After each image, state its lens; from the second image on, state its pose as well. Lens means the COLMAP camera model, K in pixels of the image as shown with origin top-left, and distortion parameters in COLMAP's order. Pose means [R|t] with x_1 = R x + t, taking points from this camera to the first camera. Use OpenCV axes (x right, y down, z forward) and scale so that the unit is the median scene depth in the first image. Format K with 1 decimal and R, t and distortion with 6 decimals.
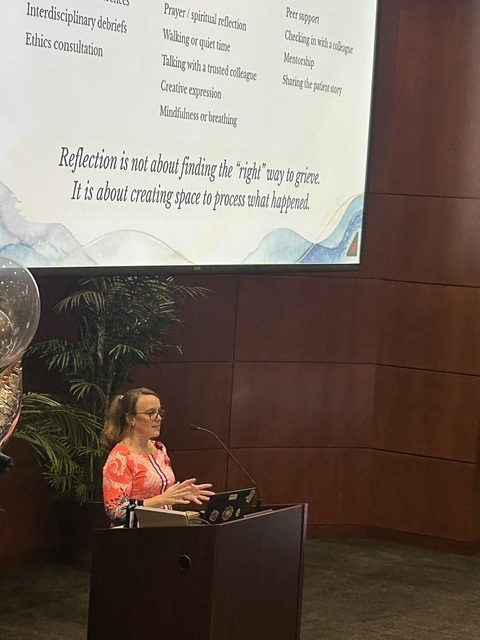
lens RADIAL K [[1730.7, 0, 254.8], [0, 1730.7, 319.4], [0, 0, 1]] dist [0.230297, -0.615217]
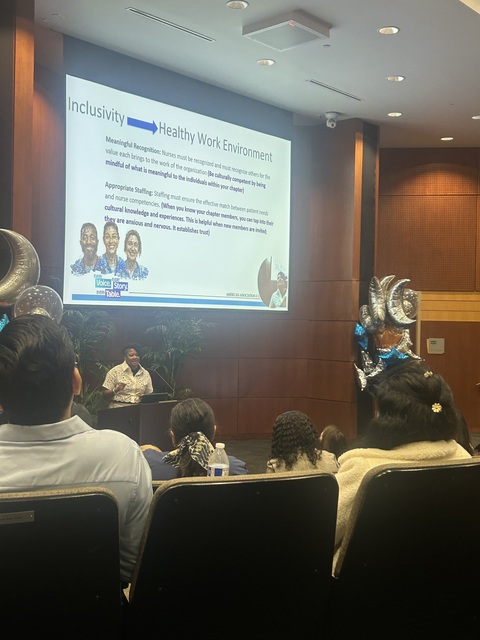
lens RADIAL K [[775.2, 0, 235.6], [0, 775.2, 317.0], [0, 0, 1]] dist [0.100500, -0.038171]
pose [[0.979909, -0.042533, -0.194856, 0.188952], [0.025664, 0.995764, -0.088295, 0.062067], [0.197786, 0.081520, 0.976850, 0.020159]]
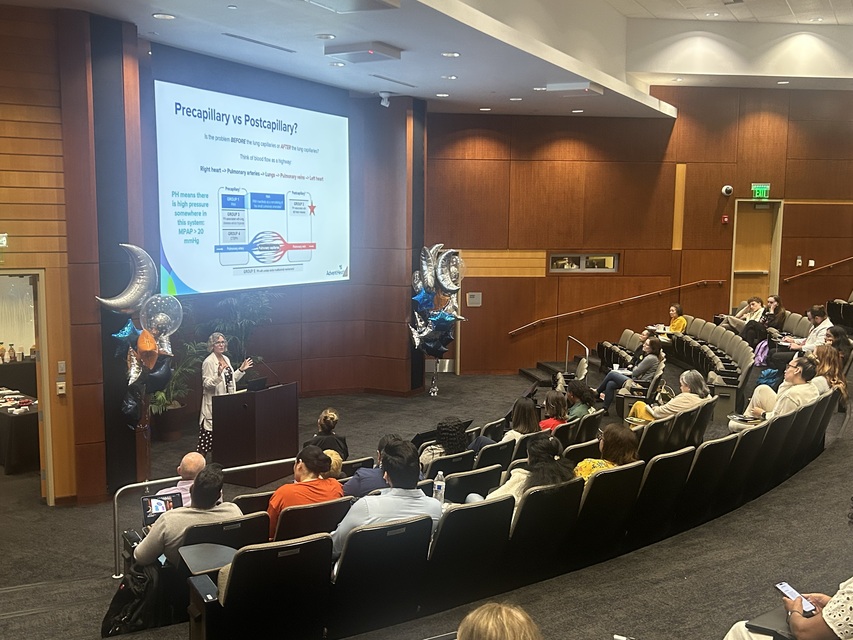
lens RADIAL K [[880.2, 0, 431.1], [0, 880.2, 323.2], [0, 0, 1]] dist [0.151392, -0.323640]
pose [[0.997847, -0.054336, 0.036725, 0.126145], [0.052701, 0.997636, 0.044091, -0.019673], [-0.039034, -0.042061, 0.998352, -0.222169]]
